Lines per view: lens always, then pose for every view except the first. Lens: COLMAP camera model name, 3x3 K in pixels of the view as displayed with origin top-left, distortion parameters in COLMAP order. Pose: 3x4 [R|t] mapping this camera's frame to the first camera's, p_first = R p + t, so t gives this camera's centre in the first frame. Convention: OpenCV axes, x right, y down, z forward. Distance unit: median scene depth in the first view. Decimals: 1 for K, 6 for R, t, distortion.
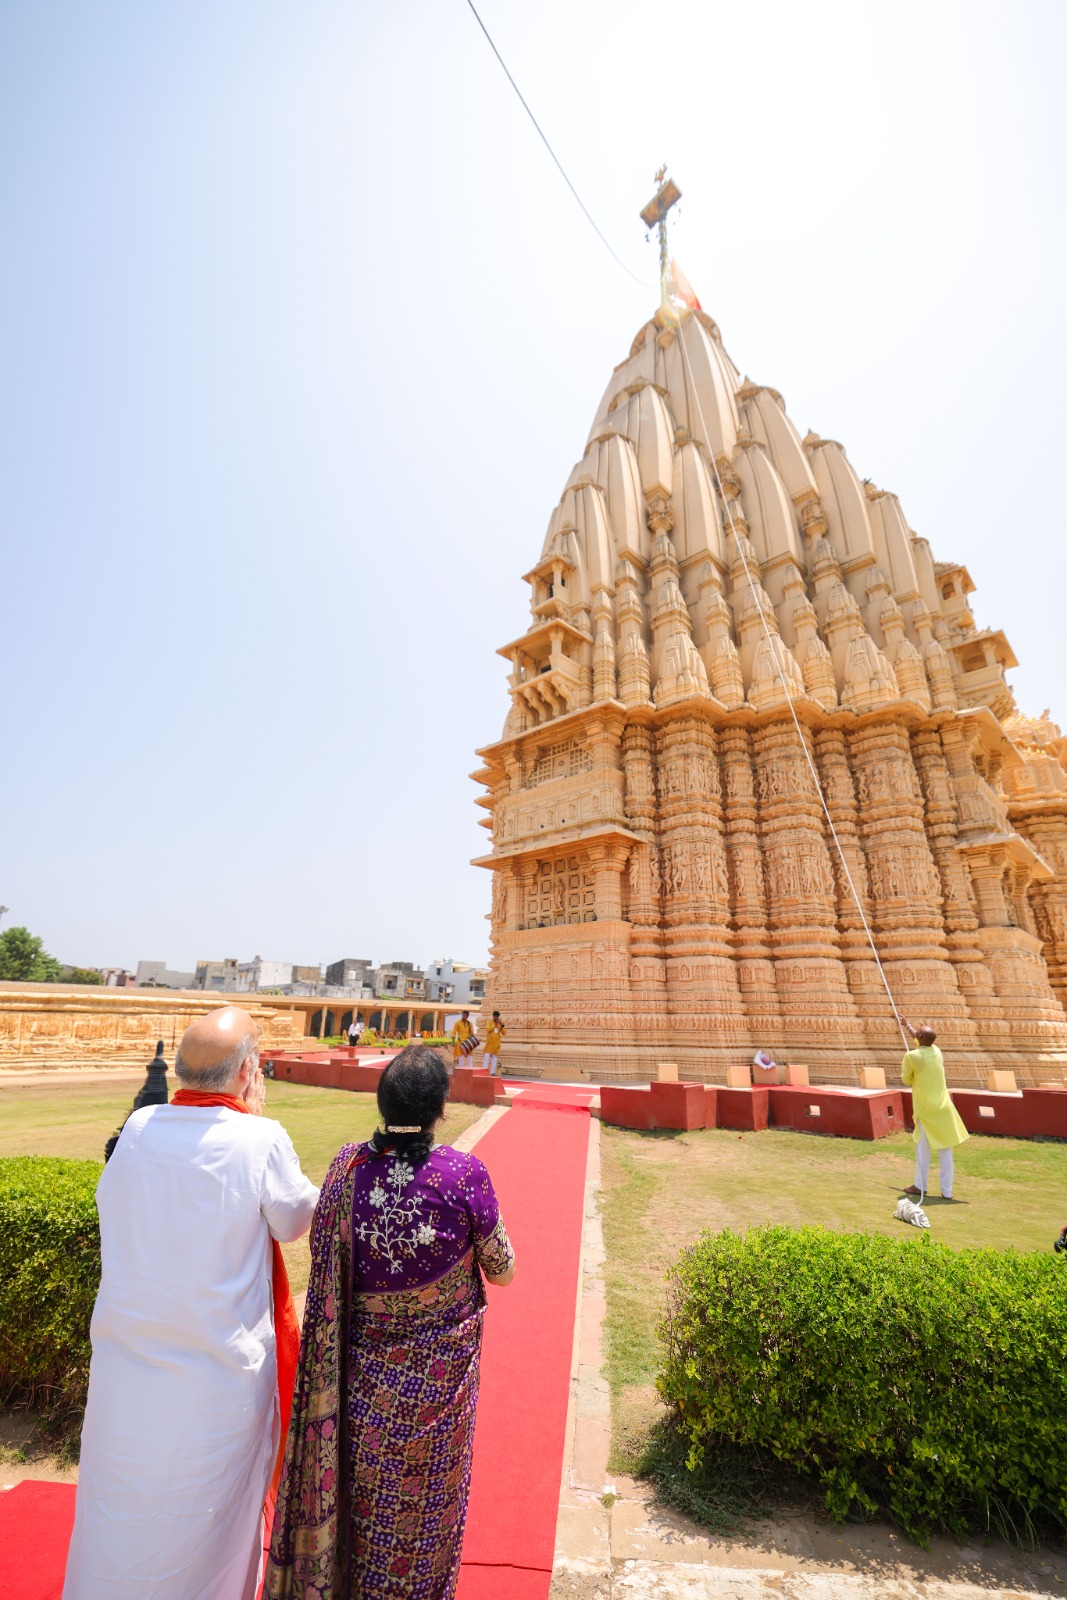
lens RADIAL K [[650.7, 0, 536.8], [0, 650.7, 805.5], [0, 0, 1]] dist [0.003228, 0.000207]
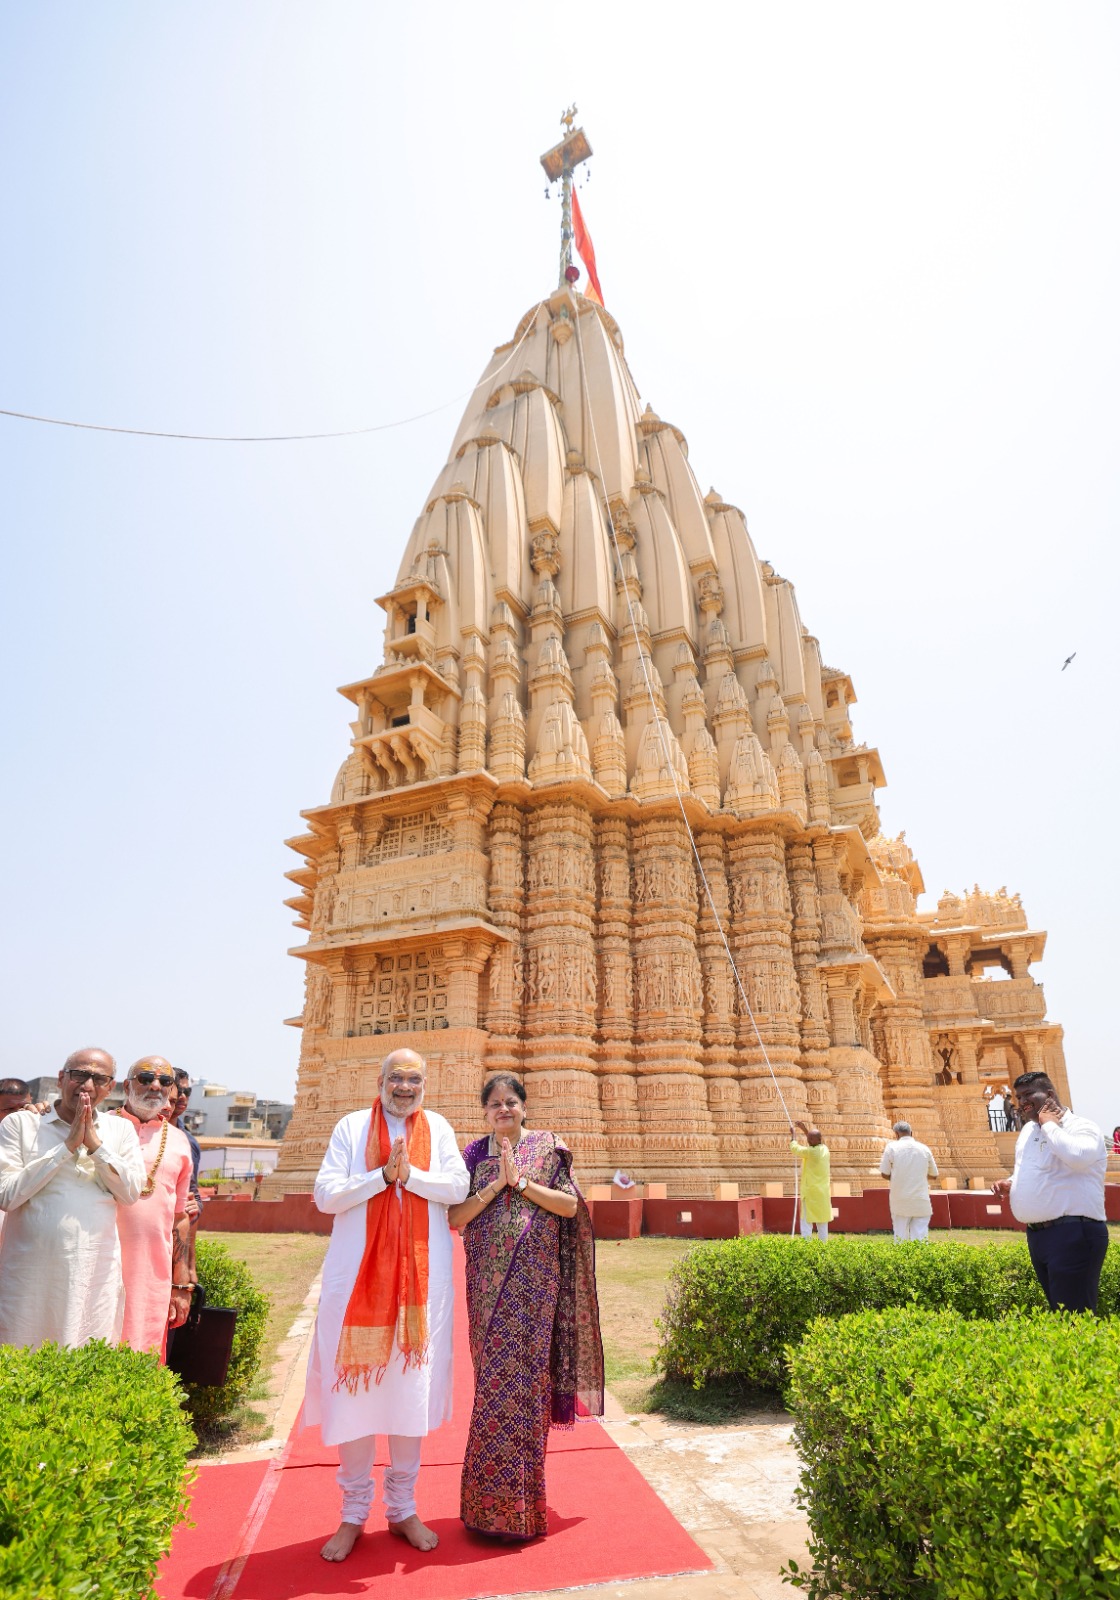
lens RADIAL K [[814.8, 0, 577.2], [0, 814.8, 939.7], [0, 0, 1]] dist [0.004017, 0.000909]
pose [[0.952212, 0.063430, 0.298780, -0.069895], [-0.080237, 0.995790, 0.044313, -0.000176], [-0.294711, -0.066168, 0.953293, -0.062230]]
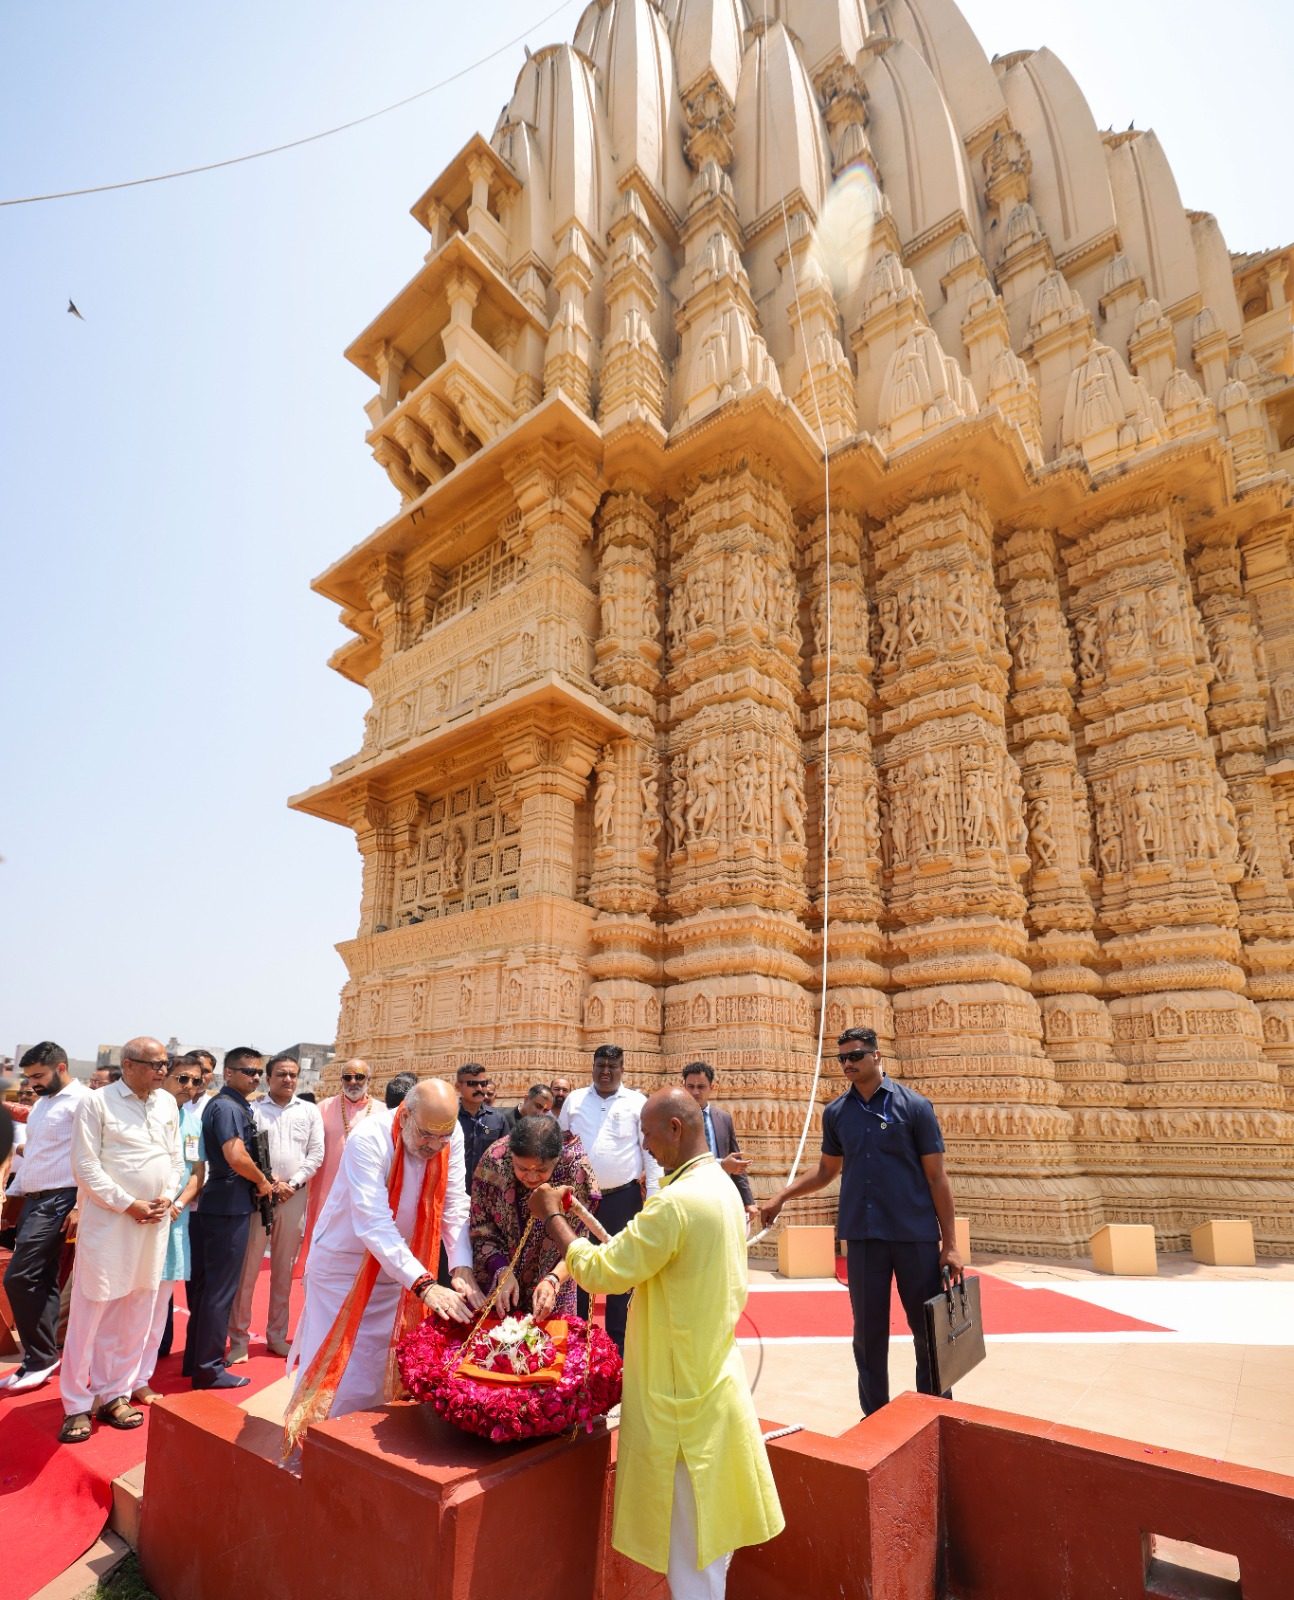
lens RADIAL K [[795.9, 0, 644.6], [0, 795.9, 964.7], [0, 0, 1]] dist [0.000754, -0.000077]
pose [[0.996483, 0.016151, 0.082221, 0.126990], [-0.025934, 0.992514, 0.119349, 0.142105], [-0.079678, -0.121062, 0.989442, 0.412499]]
